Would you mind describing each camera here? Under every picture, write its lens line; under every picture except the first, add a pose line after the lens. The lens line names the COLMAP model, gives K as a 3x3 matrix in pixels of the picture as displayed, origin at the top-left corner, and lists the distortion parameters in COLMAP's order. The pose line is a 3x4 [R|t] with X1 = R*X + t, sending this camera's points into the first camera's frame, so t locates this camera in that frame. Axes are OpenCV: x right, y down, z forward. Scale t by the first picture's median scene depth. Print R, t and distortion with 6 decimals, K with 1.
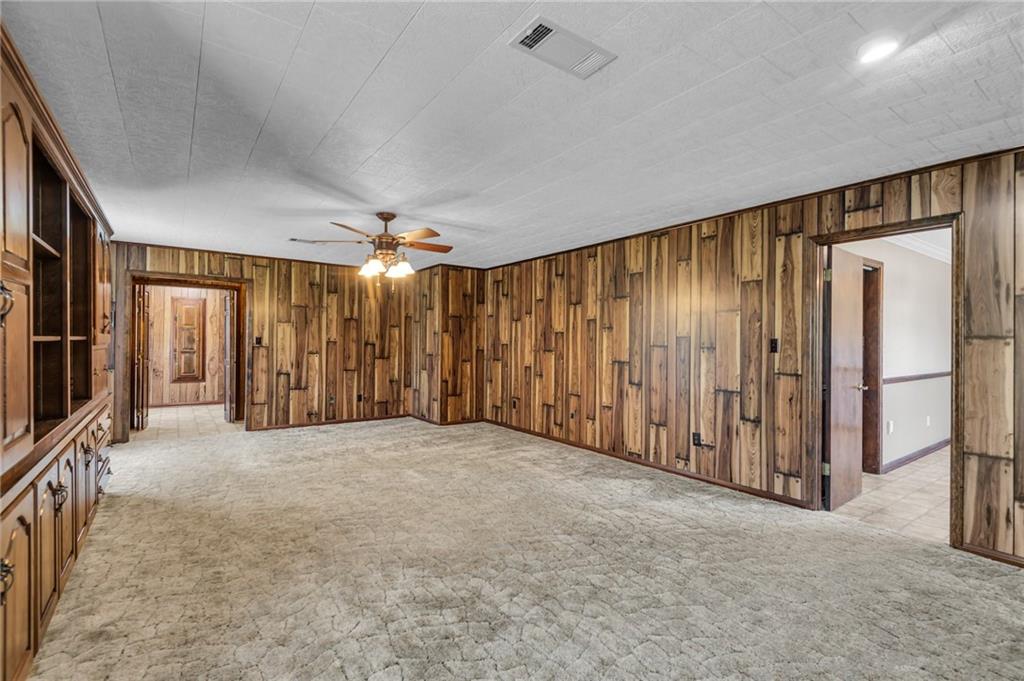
lens RADIAL K [[480.9, 0, 531.6], [0, 480.9, 337.0], [0, 0, 1]] dist [0.000375, -0.001241]
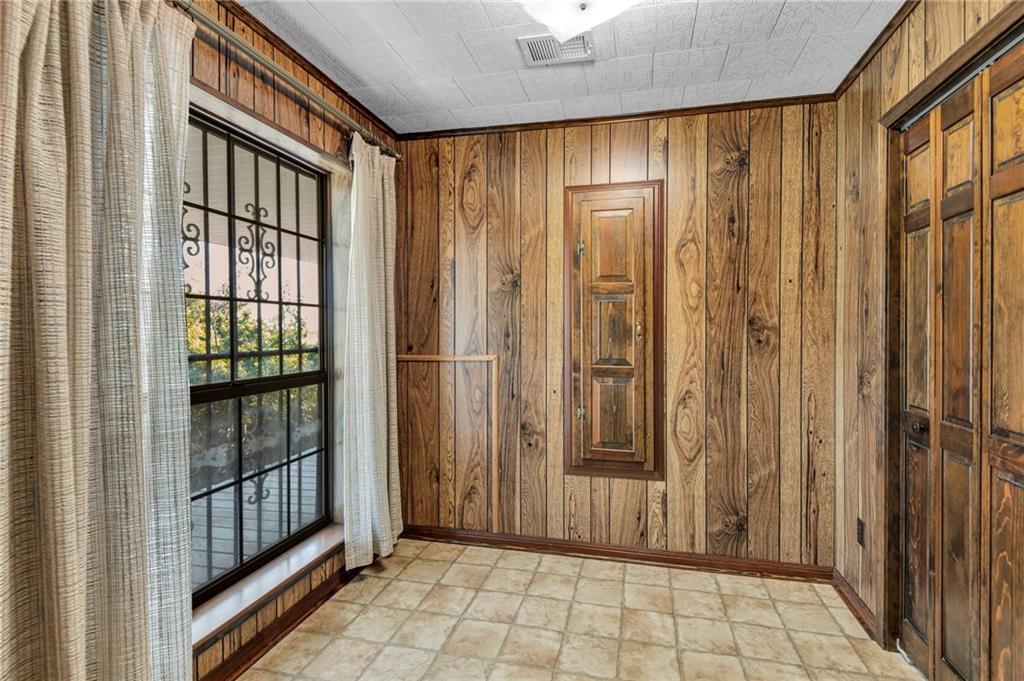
lens RADIAL K [[480.9, 0, 506.1], [0, 480.9, 349.6], [0, 0, 1]] dist [0.000375, -0.001241]
pose [[0.634788, -0.003497, -0.772678, -0.531285], [0.014786, 0.999862, 0.007622, 0.014353], [0.772545, -0.016263, 0.634752, 0.767210]]
